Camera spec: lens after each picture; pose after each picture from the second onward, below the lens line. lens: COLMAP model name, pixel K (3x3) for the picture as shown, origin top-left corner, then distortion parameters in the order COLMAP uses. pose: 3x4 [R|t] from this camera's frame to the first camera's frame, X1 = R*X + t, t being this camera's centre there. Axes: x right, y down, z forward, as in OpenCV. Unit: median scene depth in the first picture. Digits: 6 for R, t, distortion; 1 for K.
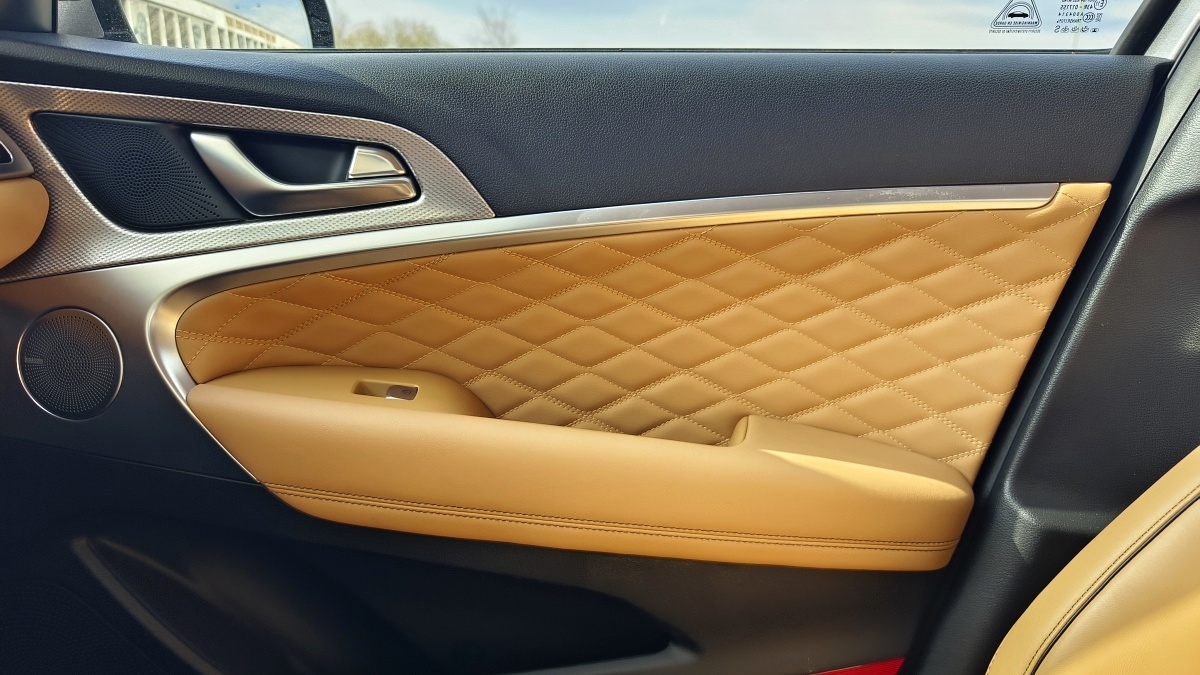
lens RADIAL K [[842.1, 0, 597.8], [0, 842.1, 343.1], [0, 0, 1]] dist [-0.006700, 0.000971]
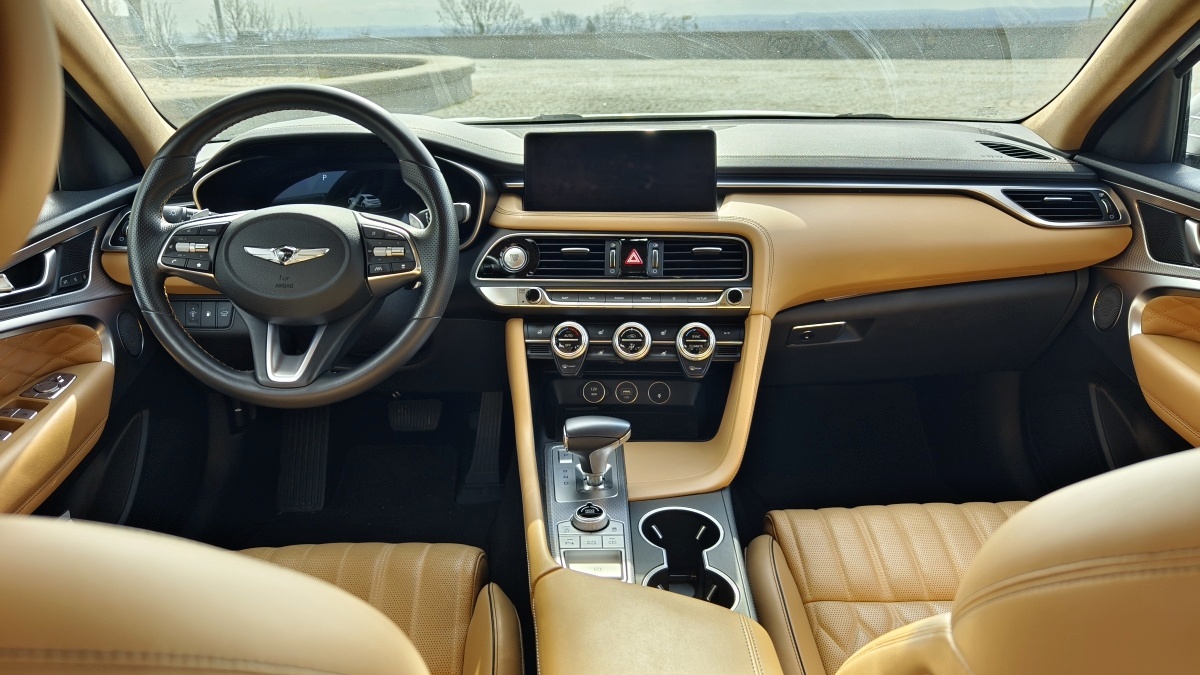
lens RADIAL K [[842.1, 0, 595.0], [0, 842.1, 333.3], [0, 0, 1]] dist [-0.006700, 0.000971]
pose [[-0.004318, 0.298178, -0.954500, 1.500066], [-0.228687, 0.928920, 0.291221, -0.244270], [0.973491, 0.219539, 0.064179, -0.470016]]
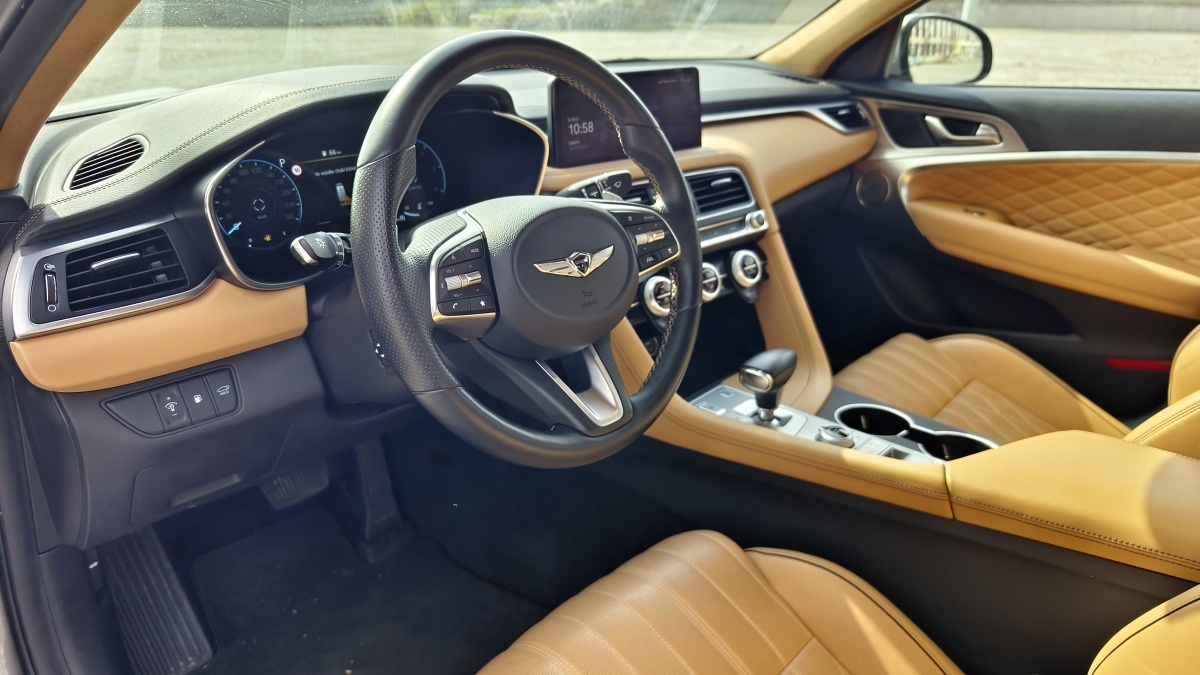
lens RADIAL K [[842.1, 0, 605.8], [0, 842.1, 333.0], [0, 0, 1]] dist [-0.006700, 0.000971]
pose [[0.741874, 0.212763, -0.635889, 0.704153], [-0.140736, 0.976608, 0.162572, 0.169194], [0.655604, -0.031116, 0.754464, -1.933205]]
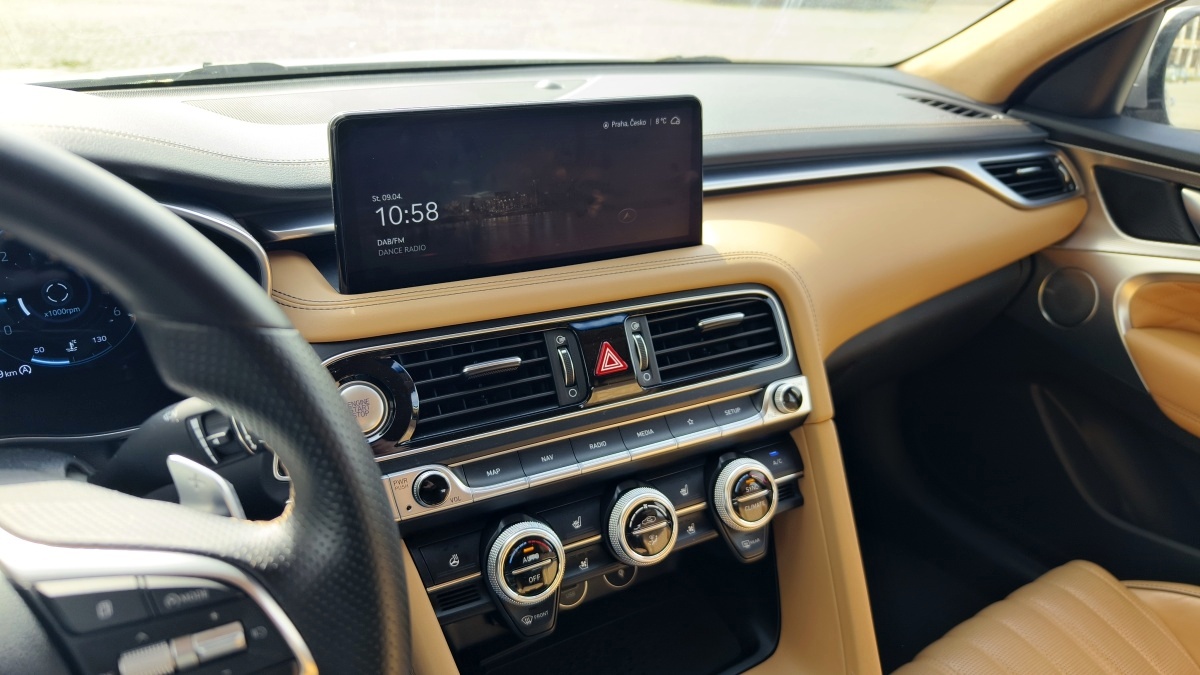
lens RADIAL K [[842.1, 0, 600.3], [0, 842.1, 337.3], [0, 0, 1]] dist [-0.006700, 0.000971]
pose [[0.554474, 0.314893, -0.770325, 0.257421], [-0.213251, 0.948504, 0.234232, -0.103014], [0.804414, 0.034397, 0.593072, -0.907160]]
